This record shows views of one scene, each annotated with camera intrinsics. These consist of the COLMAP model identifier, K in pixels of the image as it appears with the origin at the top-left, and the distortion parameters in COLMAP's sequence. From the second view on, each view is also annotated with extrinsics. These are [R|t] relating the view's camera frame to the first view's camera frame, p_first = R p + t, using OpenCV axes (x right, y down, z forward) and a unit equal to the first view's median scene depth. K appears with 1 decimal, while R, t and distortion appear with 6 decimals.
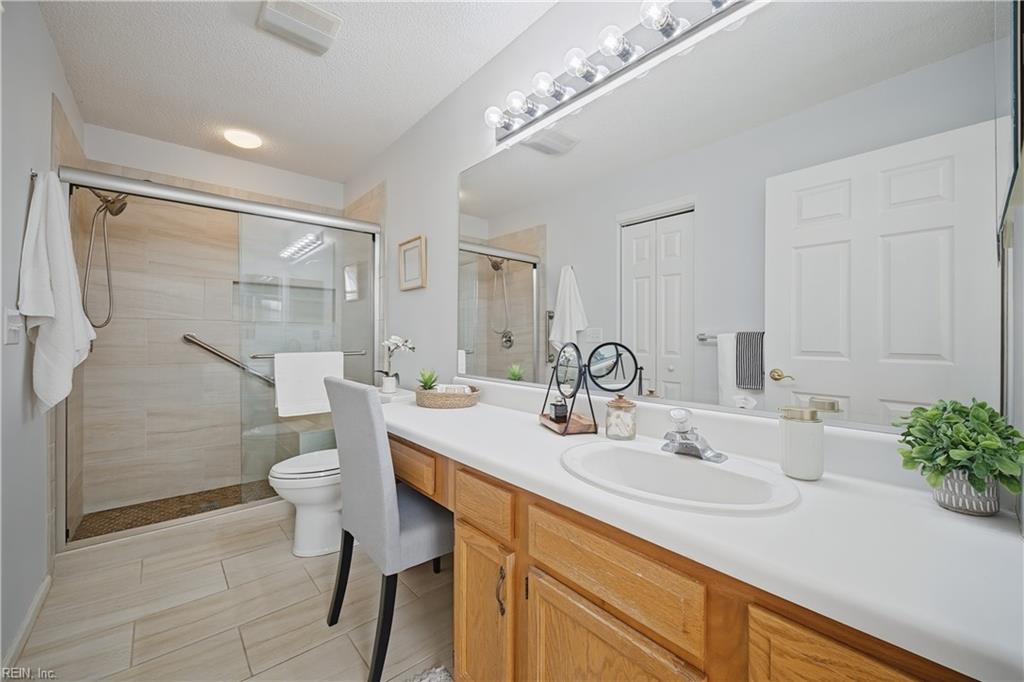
lens RADIAL K [[405.0, 0, 512.7], [0, 405.0, 335.7], [0, 0, 1]] dist [0.001167, -0.000111]
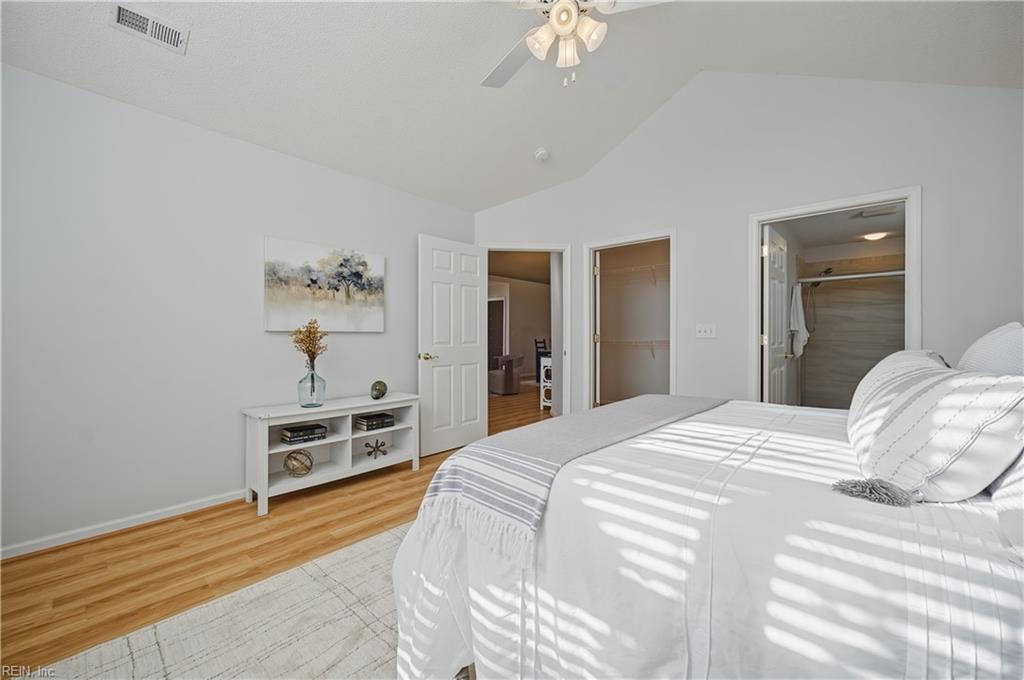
lens RADIAL K [[409.2, 0, 505.4], [0, 409.2, 332.5], [0, 0, 1]] dist [0.000220, -0.000293]
pose [[0.130041, -0.005530, -0.991493, 1.821467], [0.001994, 0.999984, -0.005315, -0.015527], [0.991507, -0.001285, 0.130050, -1.757324]]
